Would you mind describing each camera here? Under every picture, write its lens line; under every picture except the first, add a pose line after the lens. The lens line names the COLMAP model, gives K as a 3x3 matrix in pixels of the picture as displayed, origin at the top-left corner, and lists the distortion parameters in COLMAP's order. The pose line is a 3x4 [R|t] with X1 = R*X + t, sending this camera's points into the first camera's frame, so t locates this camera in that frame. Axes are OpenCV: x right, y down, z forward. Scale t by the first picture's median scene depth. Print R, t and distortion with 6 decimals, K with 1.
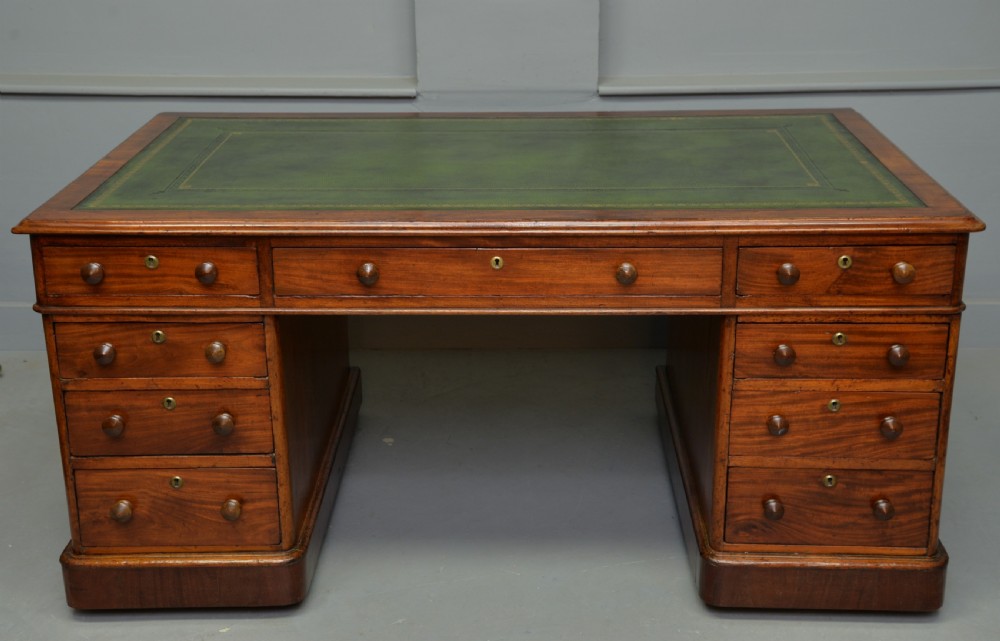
lens RADIAL K [[1311.2, 0, 508.9], [0, 1311.2, 287.8], [0, 0, 1]] dist [0.143276, 0.085472]
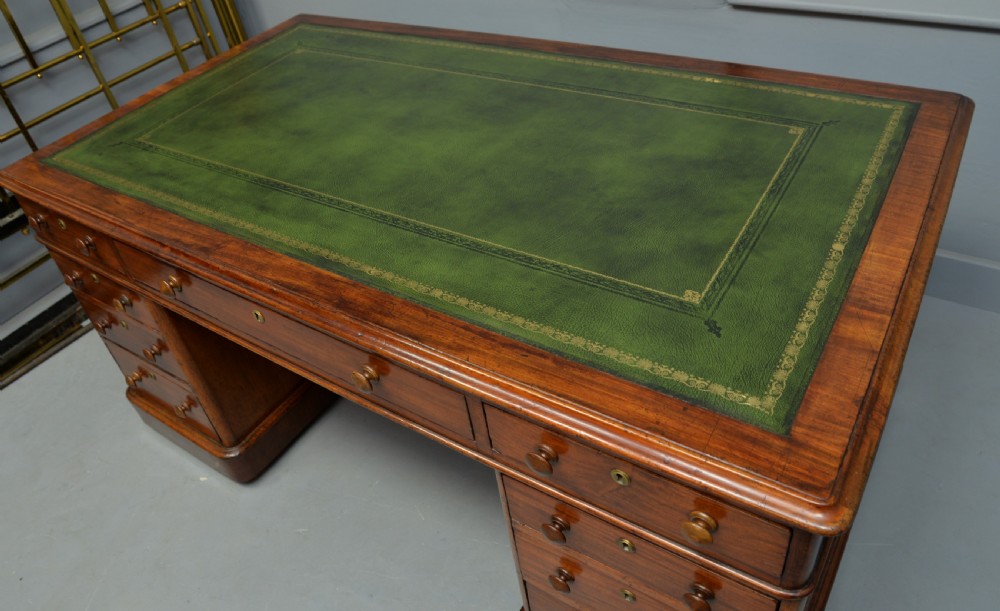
lens RADIAL K [[749.0, 0, 499.3], [0, 749.0, 249.5], [0, 0, 1]] dist [-0.092196, 0.003681]
pose [[0.837694, 0.237967, -0.491569, 0.342343], [-0.062308, 0.935846, 0.346858, -0.232608], [0.542574, -0.259932, 0.798780, 0.697482]]
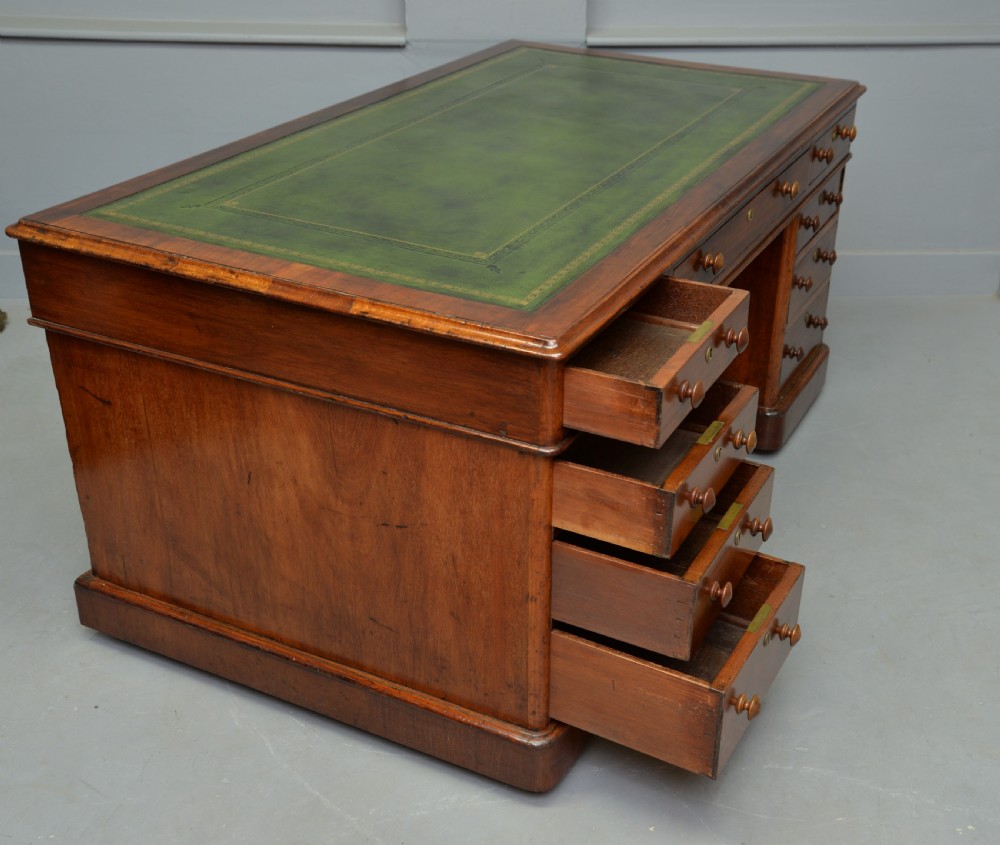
lens RADIAL K [[1228.3, 0, 533.5], [0, 1228.3, 423.3], [0, 0, 1]] dist [0.032845, 0.014977]
pose [[0.419692, -0.413210, 0.808156, -0.906539], [0.276684, 0.906233, 0.319668, -0.221441], [-0.864468, 0.089442, 0.494667, 0.672176]]
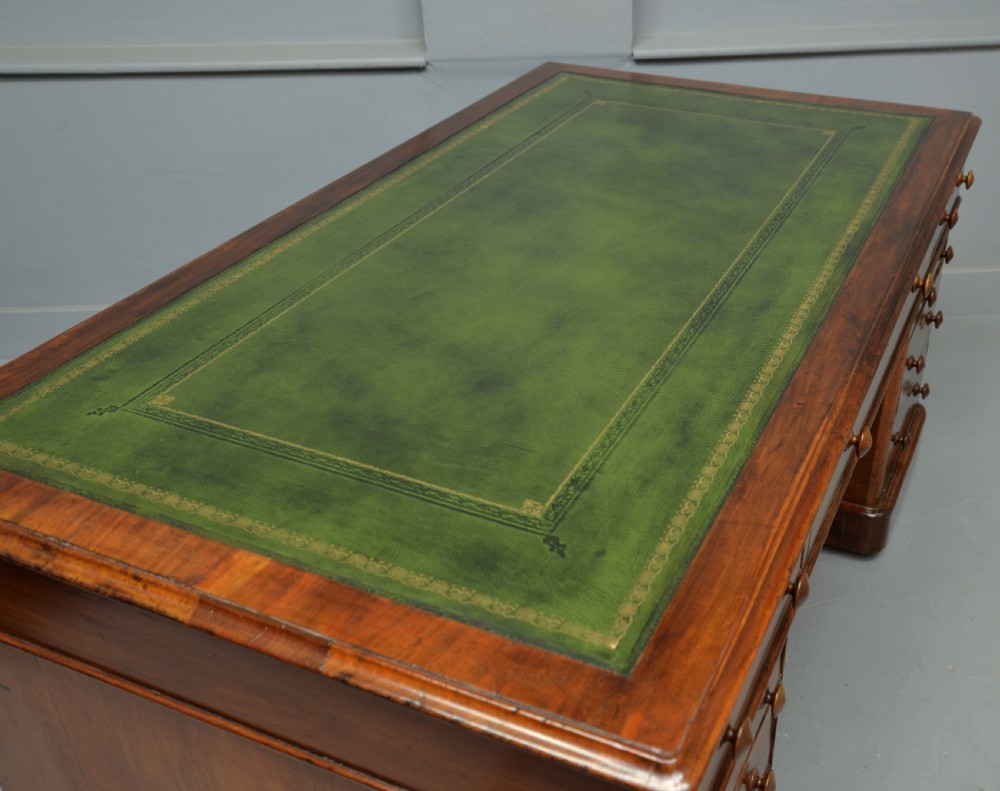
lens RADIAL K [[1049.3, 0, 580.1], [0, 1049.3, 396.2], [0, 0, 1]] dist [0.007650, 0.024287]
pose [[0.393114, -0.487576, 0.779571, -0.560459], [0.305967, 0.868879, 0.389143, -0.278774], [-0.867090, 0.085546, 0.490751, 0.840886]]
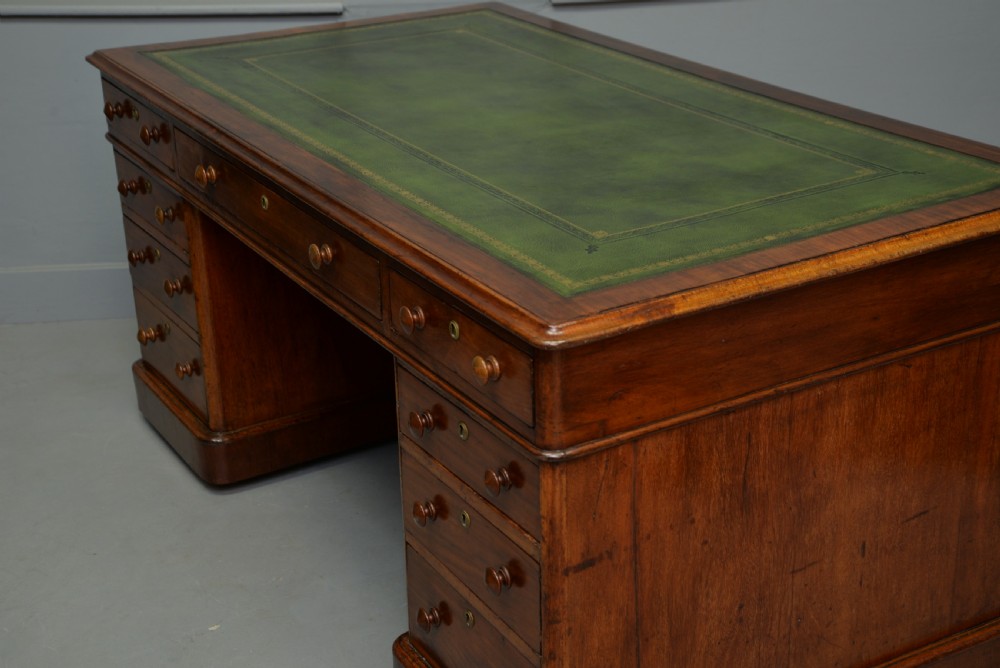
lens RADIAL K [[1500.2, 0, 500.0], [0, 1500.2, 334.0], [0, 0, 1]] dist [0.236900, 0.412659]
pose [[0.530586, 0.333144, -0.779419, 0.874278], [-0.269402, 0.938125, 0.217585, -0.195327], [0.803679, 0.094530, 0.587506, 0.530141]]
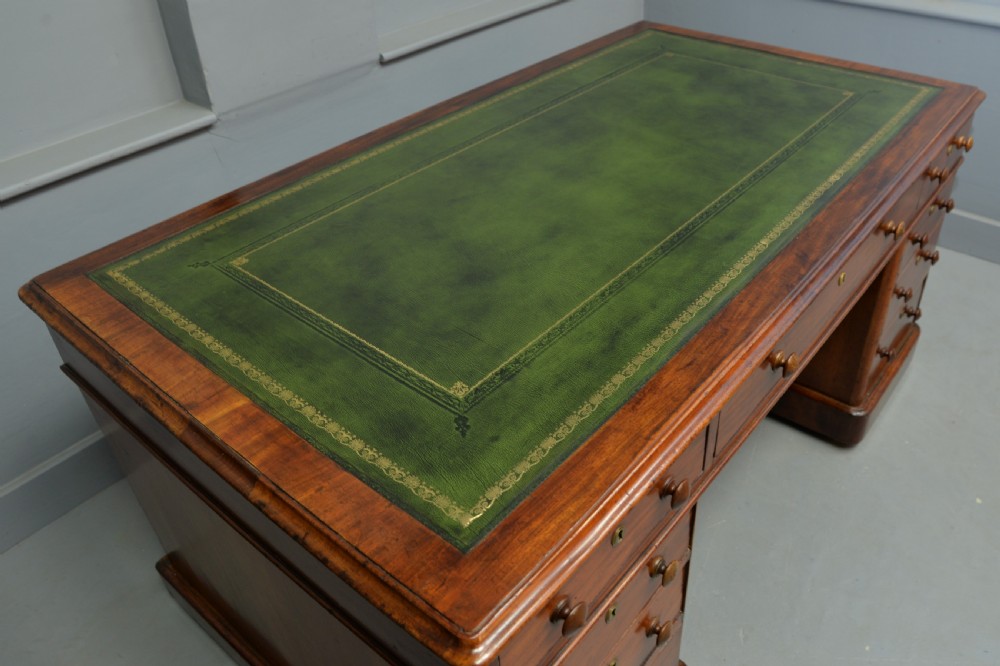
lens RADIAL K [[770.2, 0, 551.8], [0, 770.2, 280.4], [0, 0, 1]] dist [-0.093598, 0.002728]
pose [[0.608061, -0.444837, 0.657557, -0.454410], [0.281362, 0.895261, 0.345461, -0.244239], [-0.742359, -0.025050, 0.669534, 0.787949]]
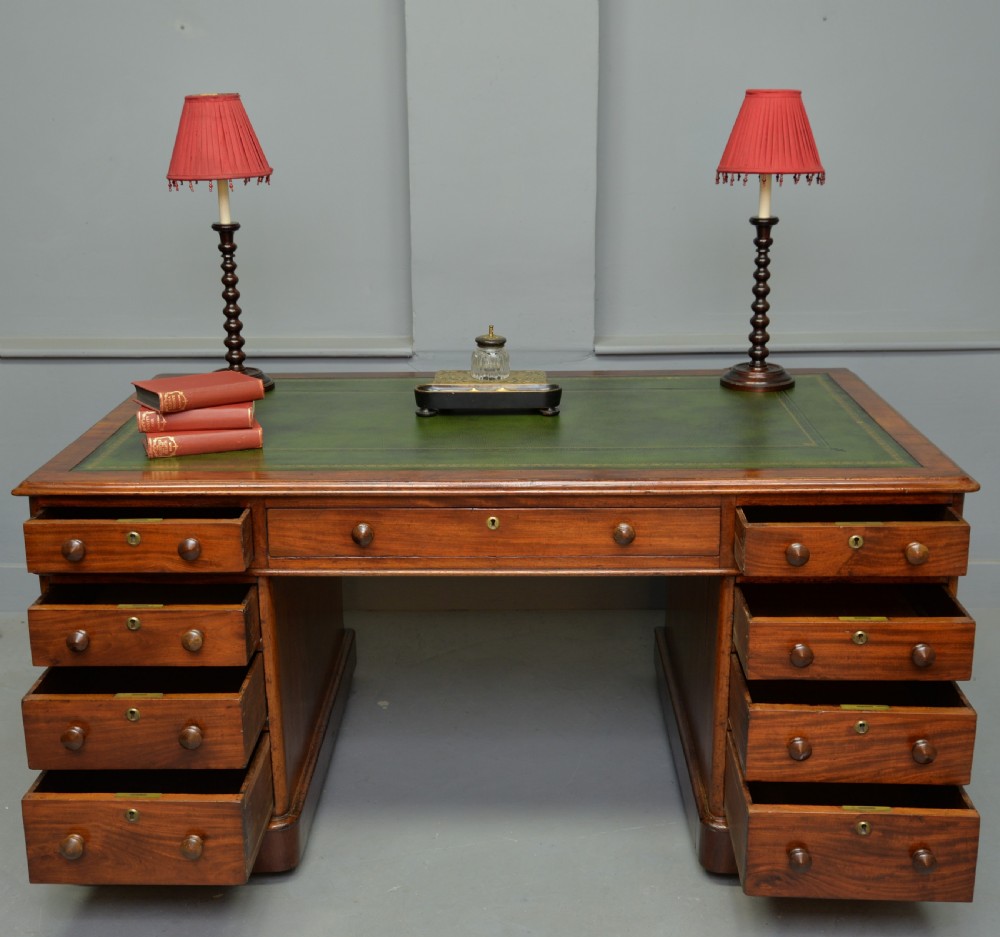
lens RADIAL K [[1321.6, 0, 498.6], [0, 1321.6, 482.6], [0, 0, 1]] dist [0.031737, 0.021813]
pose [[0.999987, -0.001907, -0.004831, 0.000094], [0.001670, 0.998825, -0.048428, -0.001337], [0.004917, 0.048420, 0.998815, 0.003628]]
